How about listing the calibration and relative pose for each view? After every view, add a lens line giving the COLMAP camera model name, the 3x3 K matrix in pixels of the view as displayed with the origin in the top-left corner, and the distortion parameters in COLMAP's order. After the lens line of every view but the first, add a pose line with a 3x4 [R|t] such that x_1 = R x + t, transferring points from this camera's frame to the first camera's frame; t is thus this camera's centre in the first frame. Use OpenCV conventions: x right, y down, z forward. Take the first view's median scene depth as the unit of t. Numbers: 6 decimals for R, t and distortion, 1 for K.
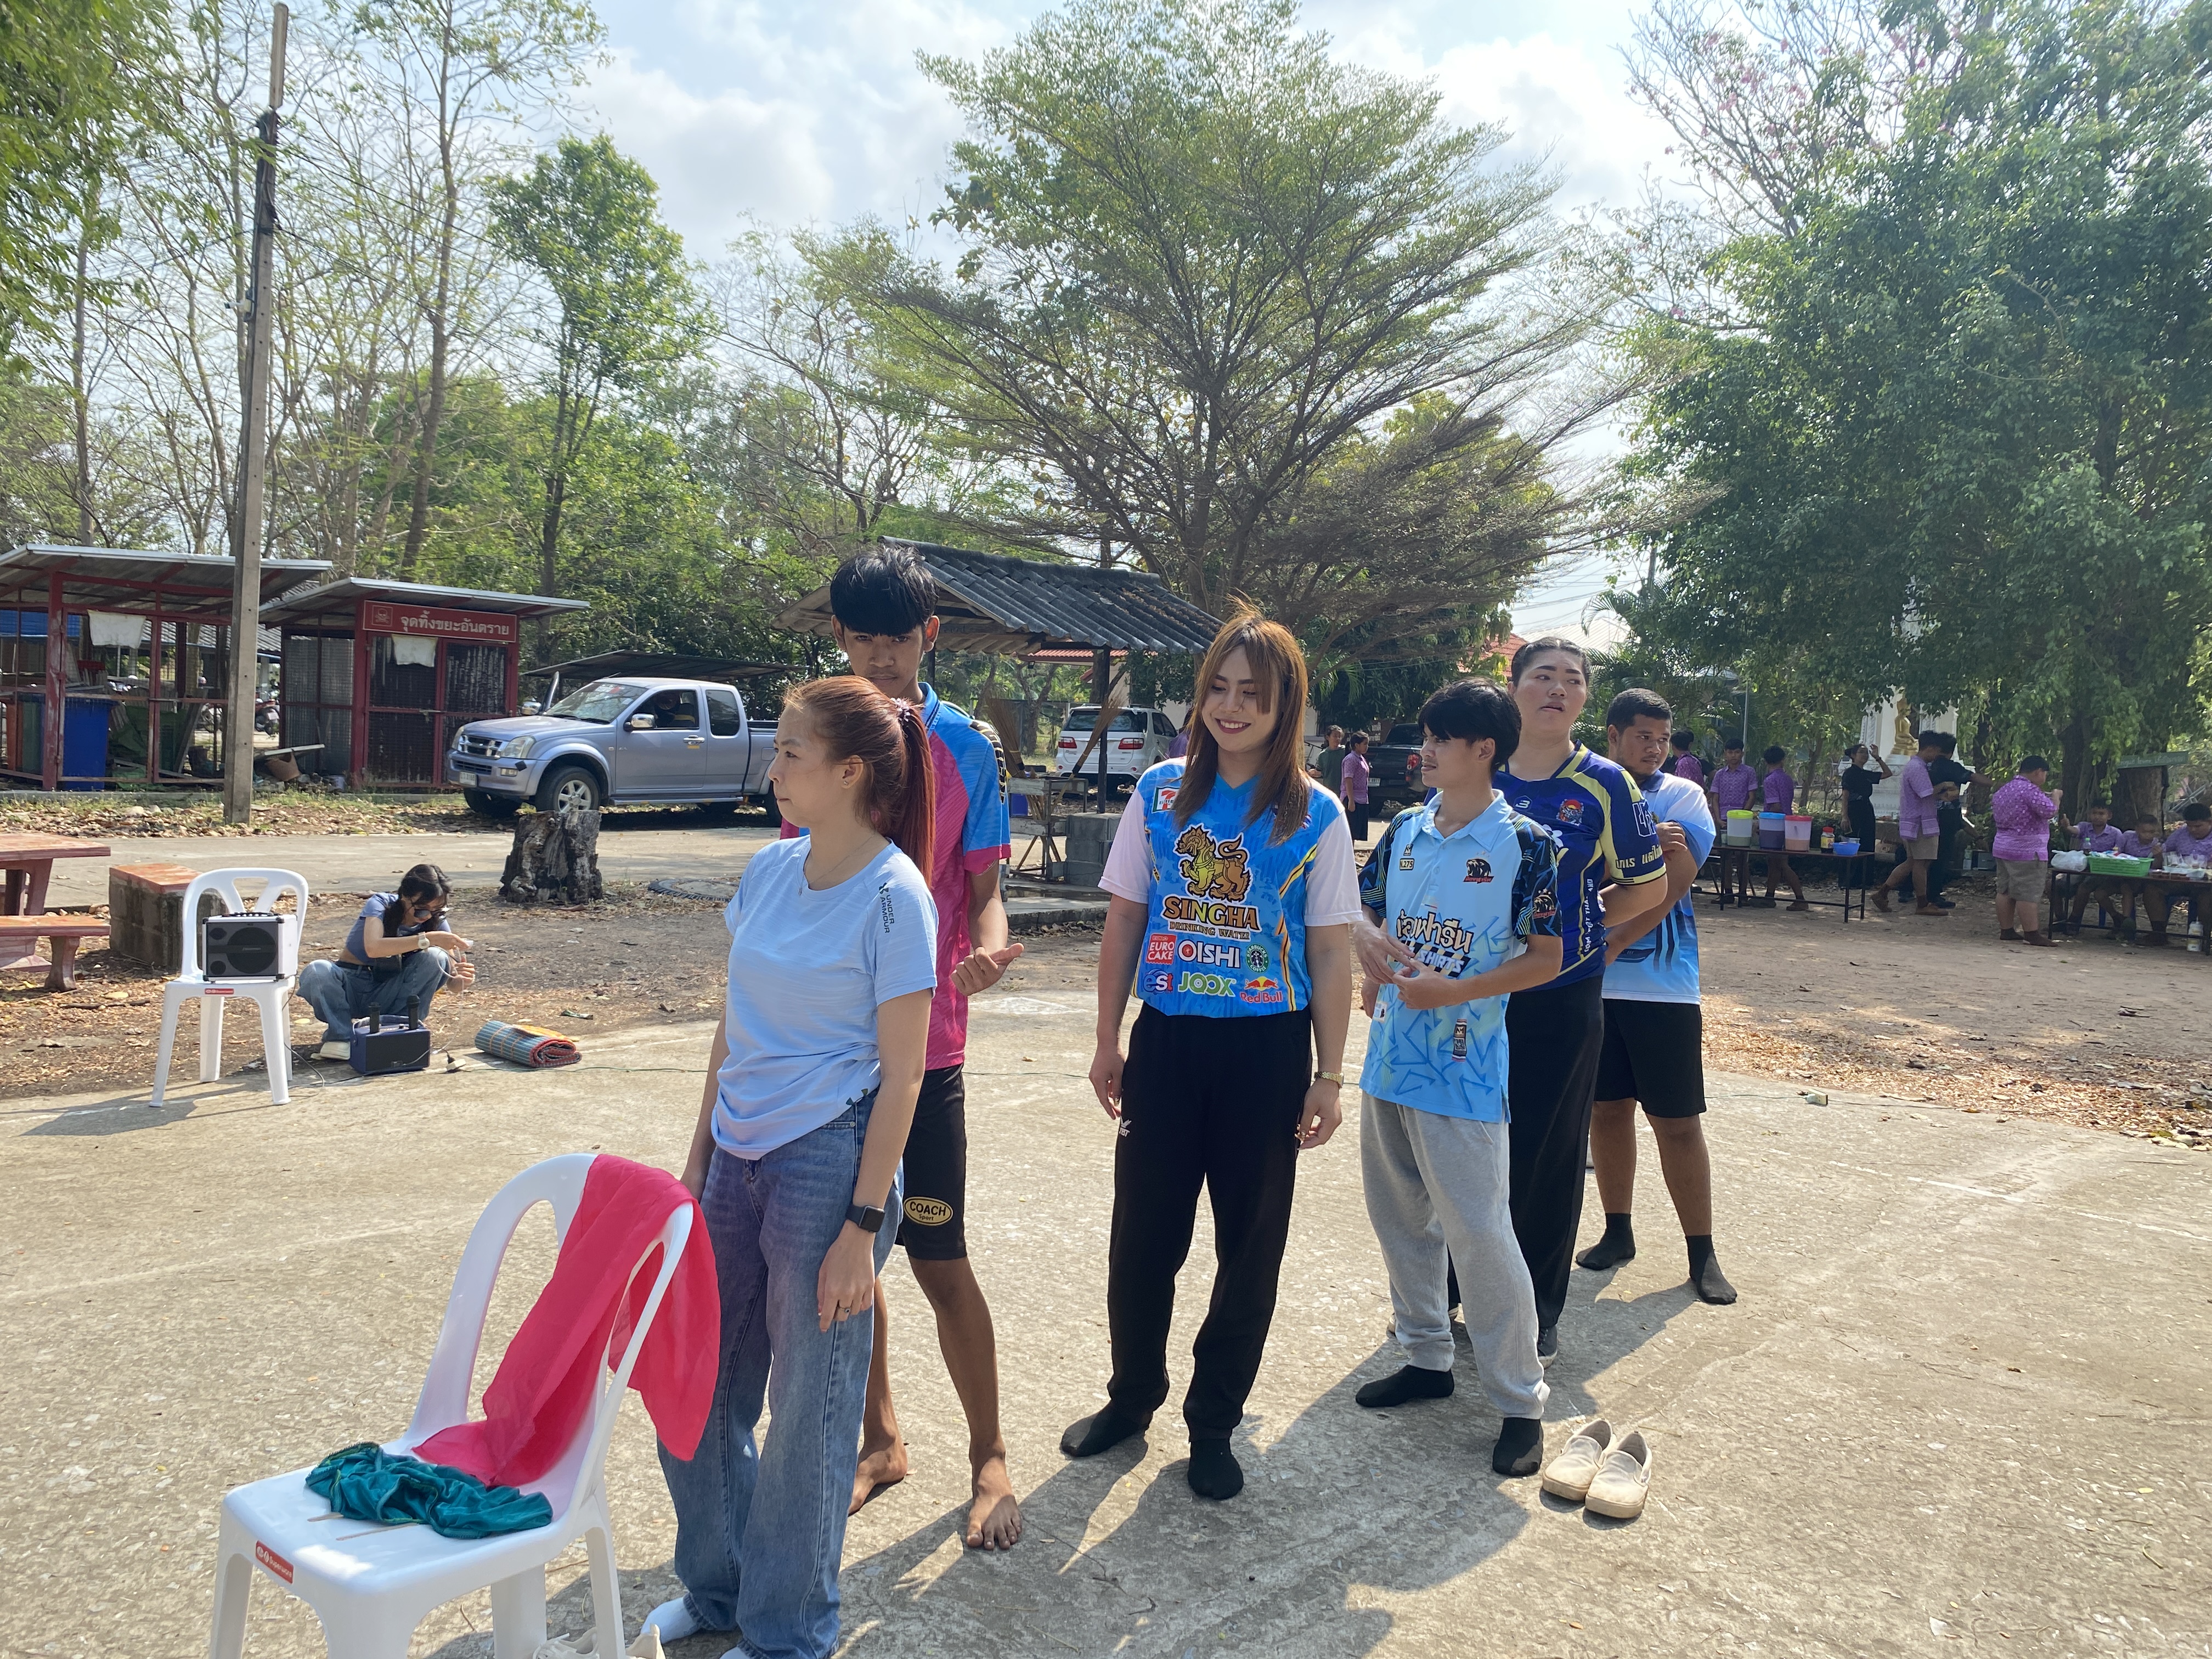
lens RADIAL K [[1685.4, 0, 1079.4], [0, 1685.4, 806.9], [0, 0, 1]] dist [0.011198, -0.016454]
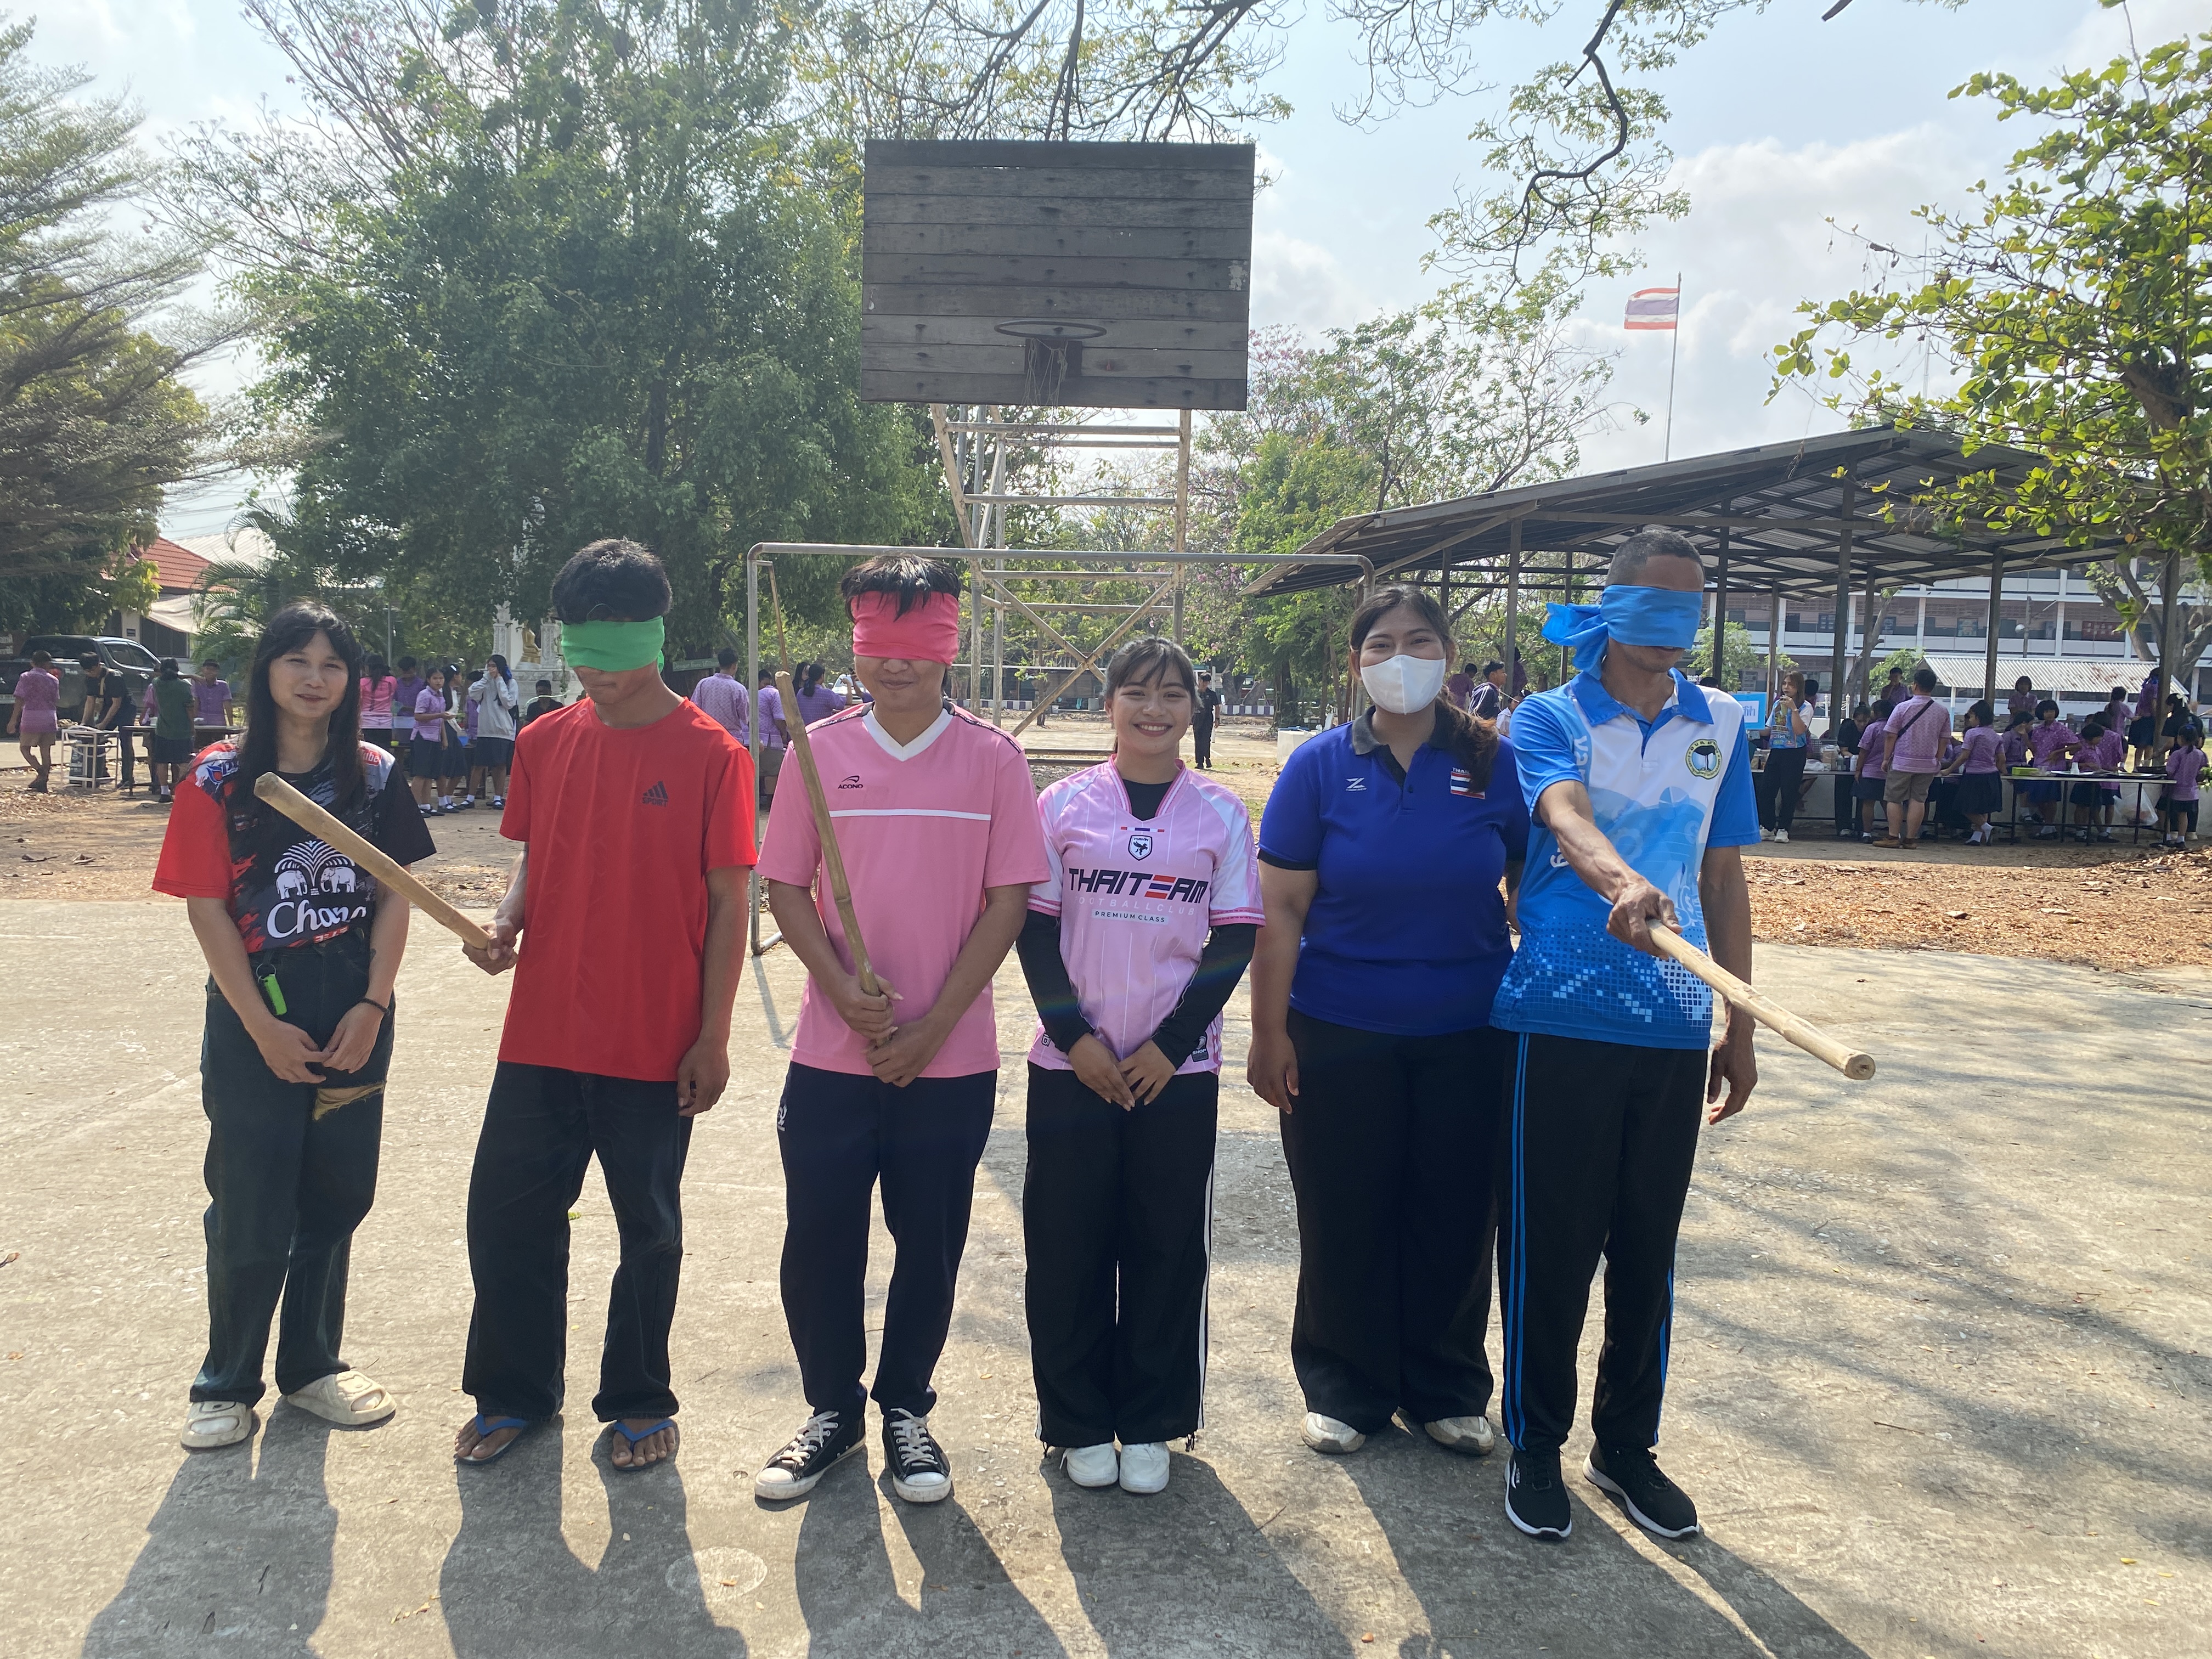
lens RADIAL K [[1685.4, 0, 1079.4], [0, 1685.4, 807.2], [0, 0, 1]] dist [0.011198, -0.016454]
pose [[0.743457, -0.071936, 0.664903, -0.015650], [0.035727, 0.997051, 0.067924, 0.004122], [-0.667829, -0.026743, 0.743834, -0.143893]]
